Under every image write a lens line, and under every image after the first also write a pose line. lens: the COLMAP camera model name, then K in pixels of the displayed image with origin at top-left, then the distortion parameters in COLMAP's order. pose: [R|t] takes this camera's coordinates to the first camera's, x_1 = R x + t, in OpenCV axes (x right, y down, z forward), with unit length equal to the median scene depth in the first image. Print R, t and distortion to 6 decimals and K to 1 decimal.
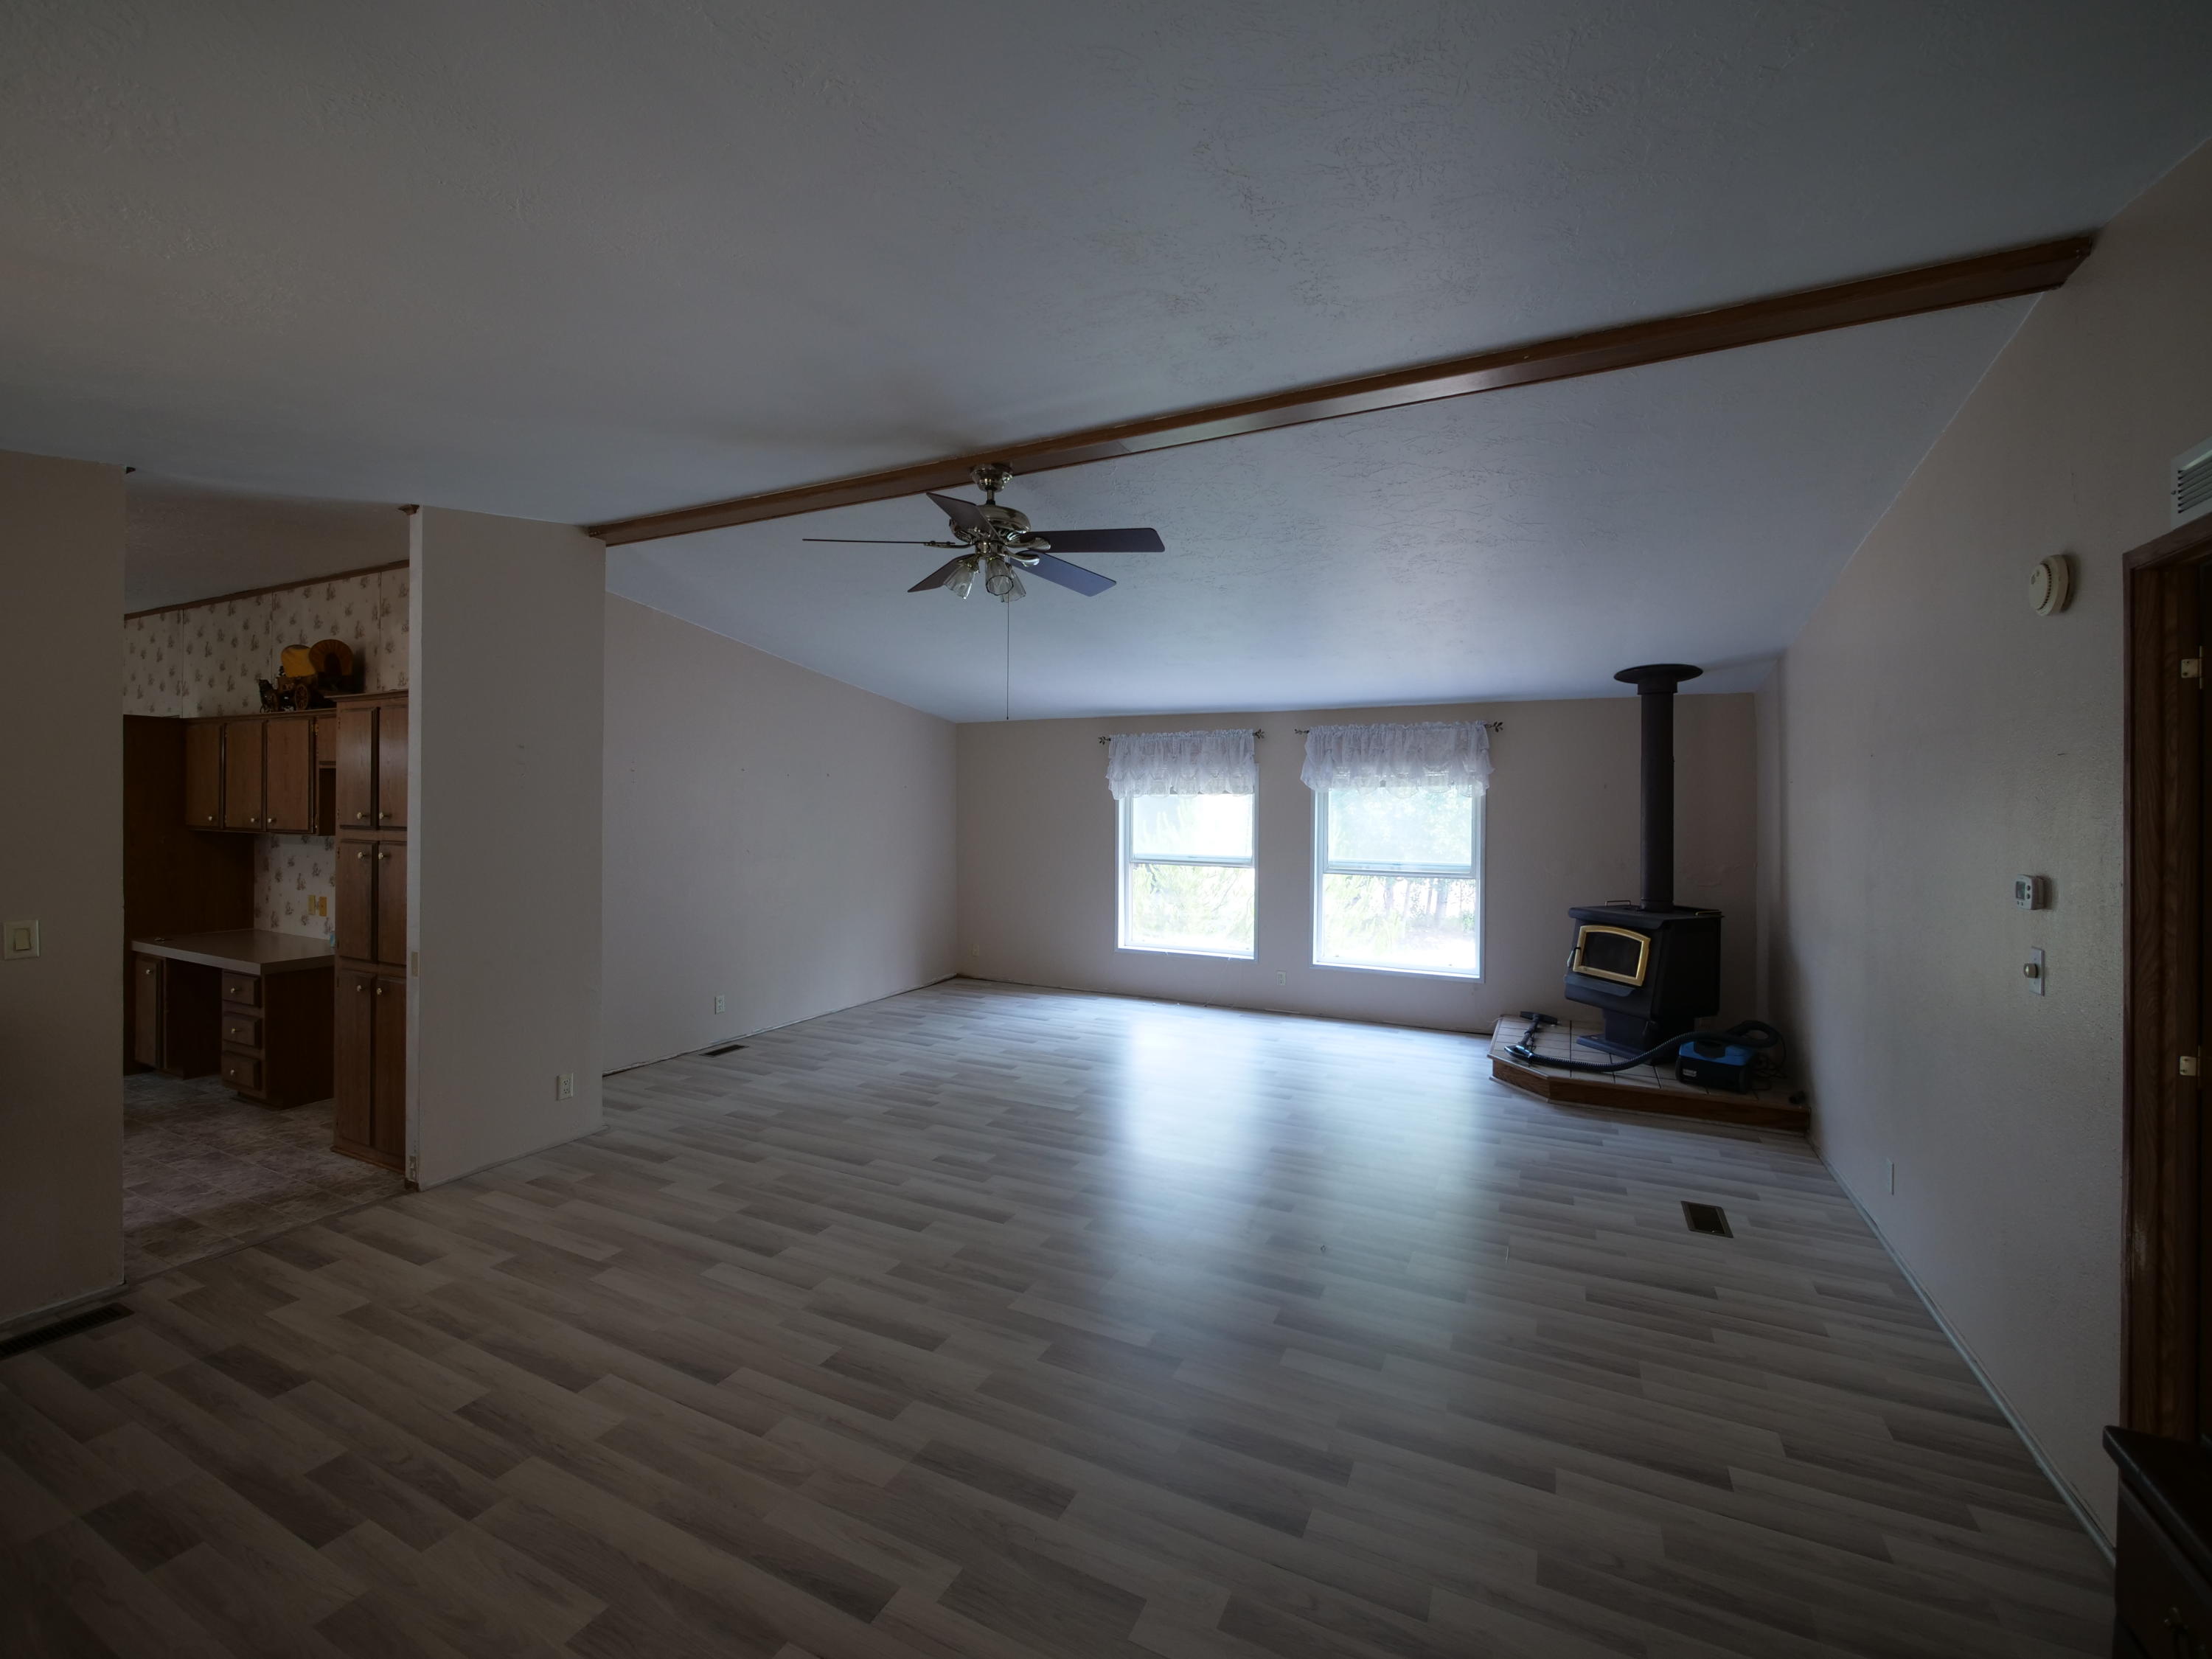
lens RADIAL K [[929.0, 0, 1108.3], [0, 929.0, 808.6], [0, 0, 1]] dist [-0.008056, 0.000973]
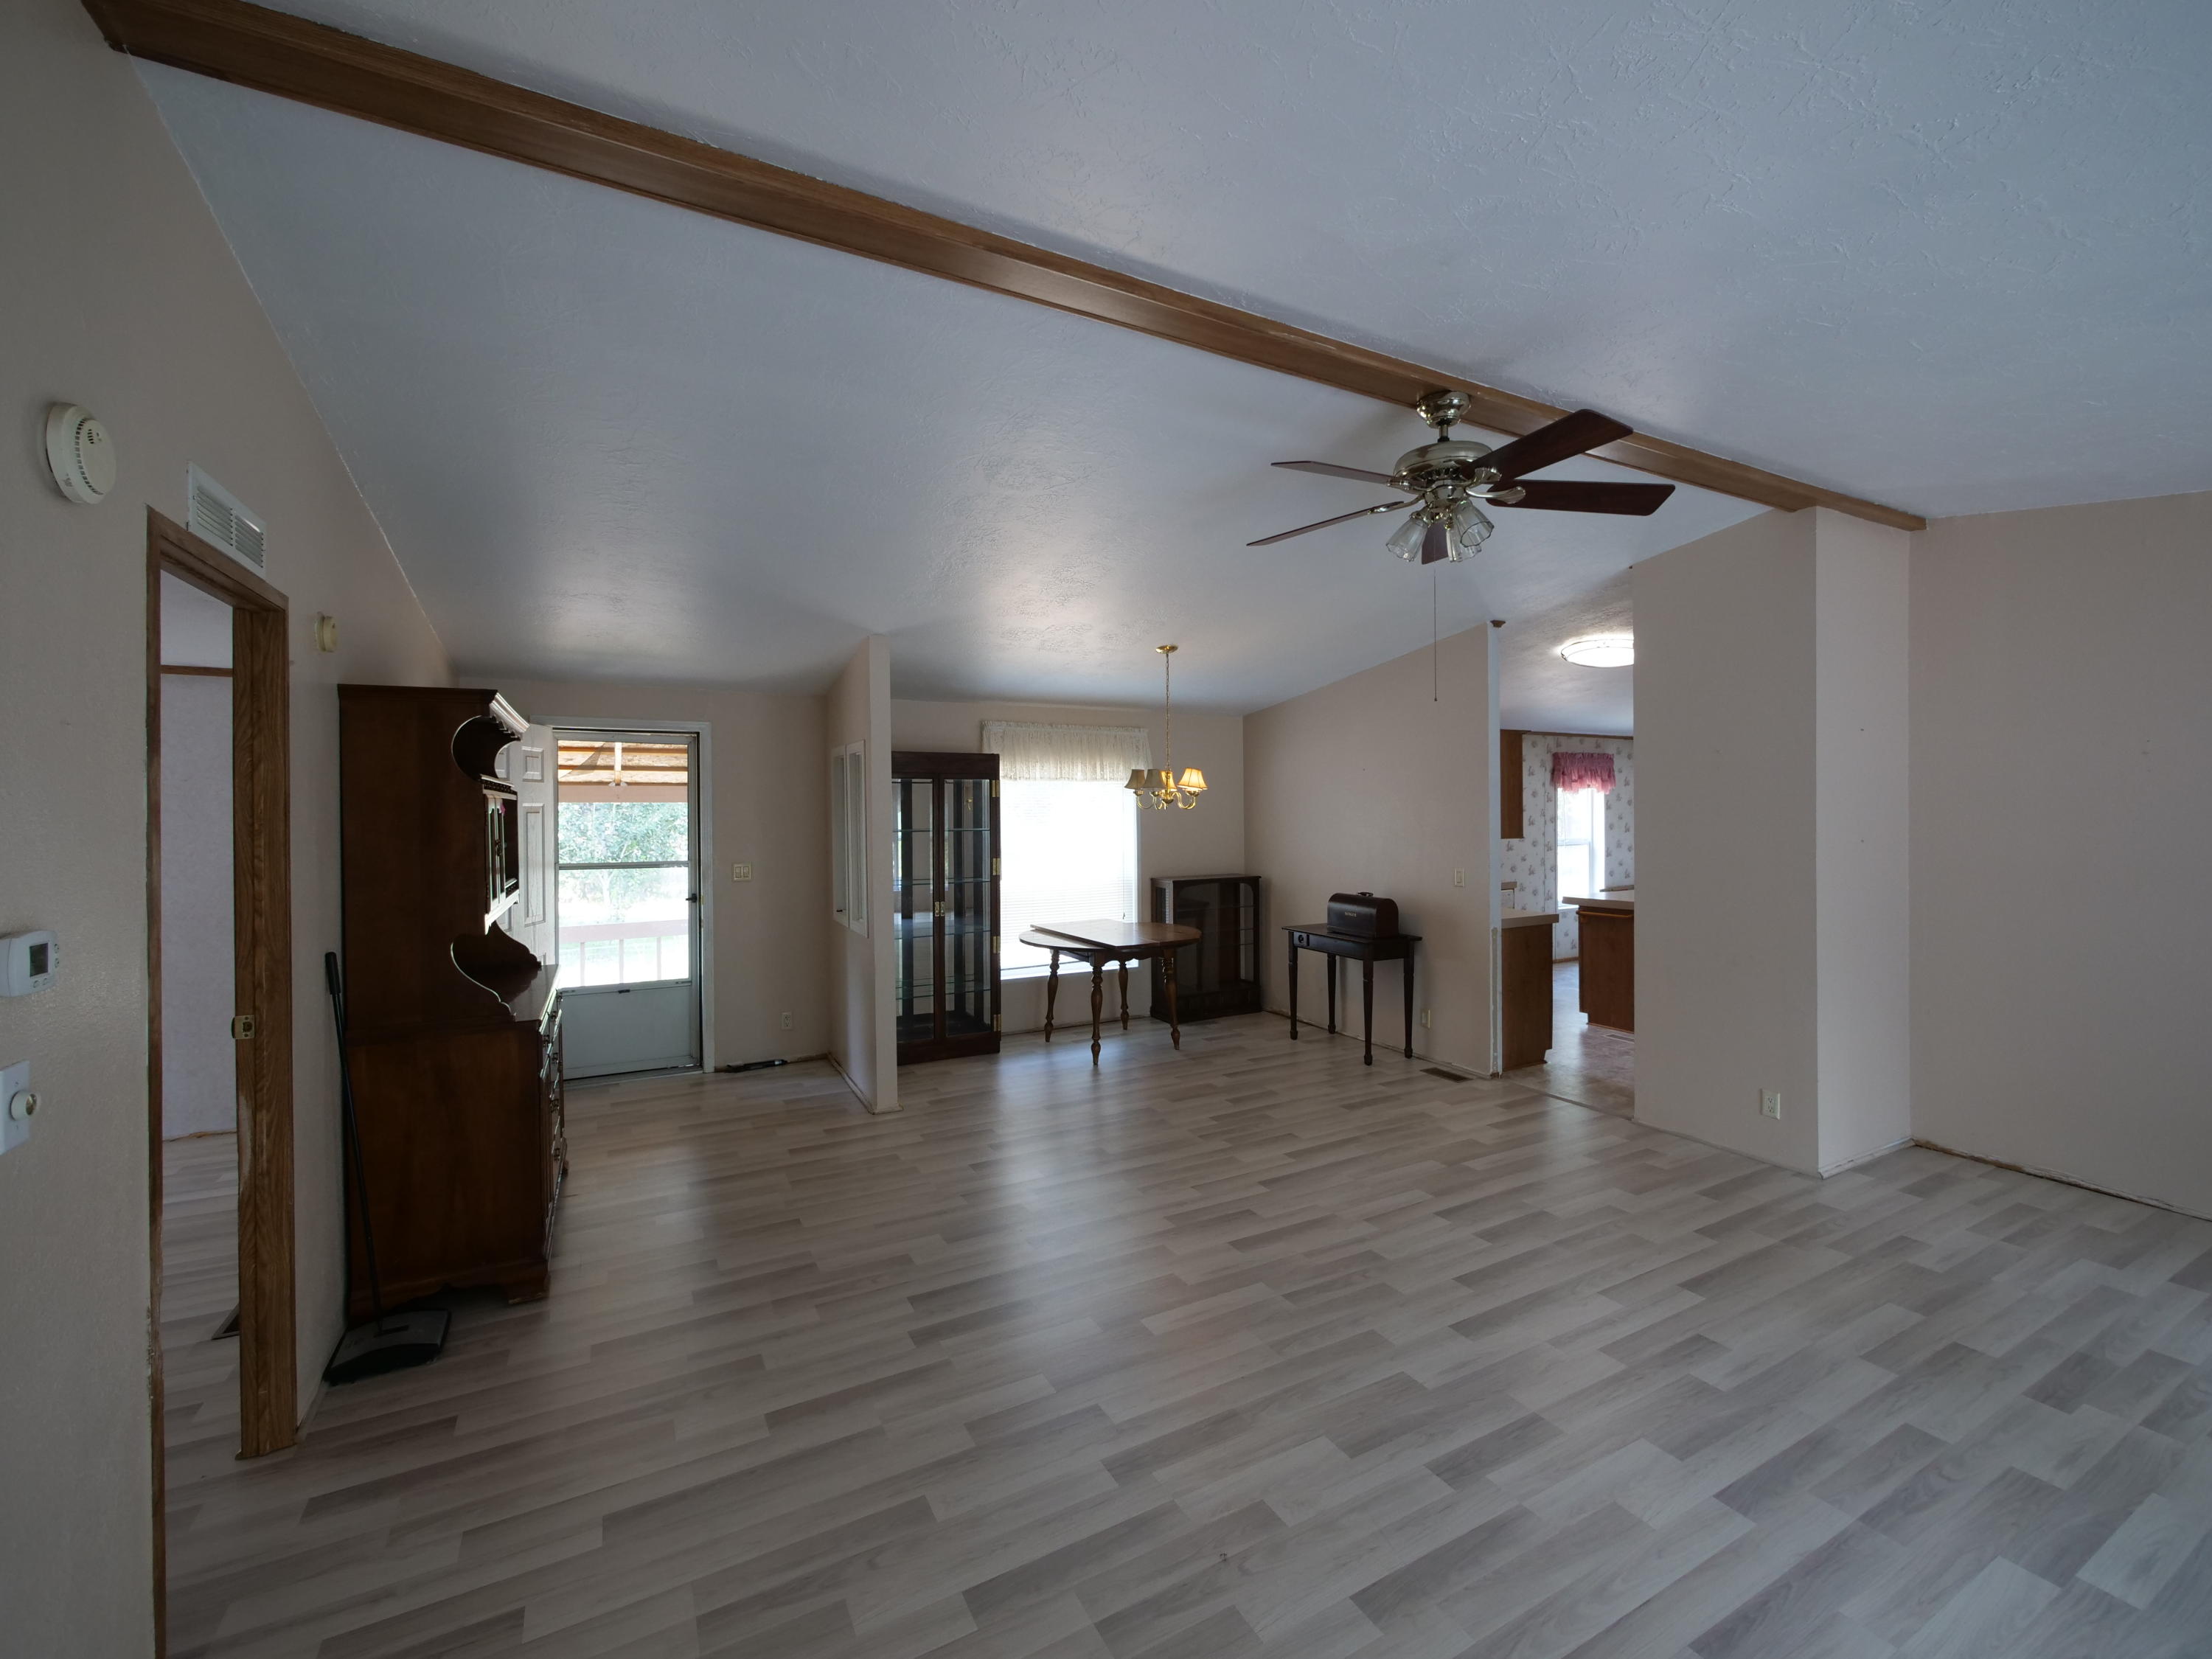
lens RADIAL K [[929.0, 0, 1110.8], [0, 929.0, 813.4], [0, 0, 1]] dist [-0.008056, 0.000973]
pose [[-0.578809, 0.000916, -0.815463, 0.384622], [0.000419, 1.000000, 0.000826, 0.000453], [0.815463, 0.000137, -0.578809, 0.663001]]
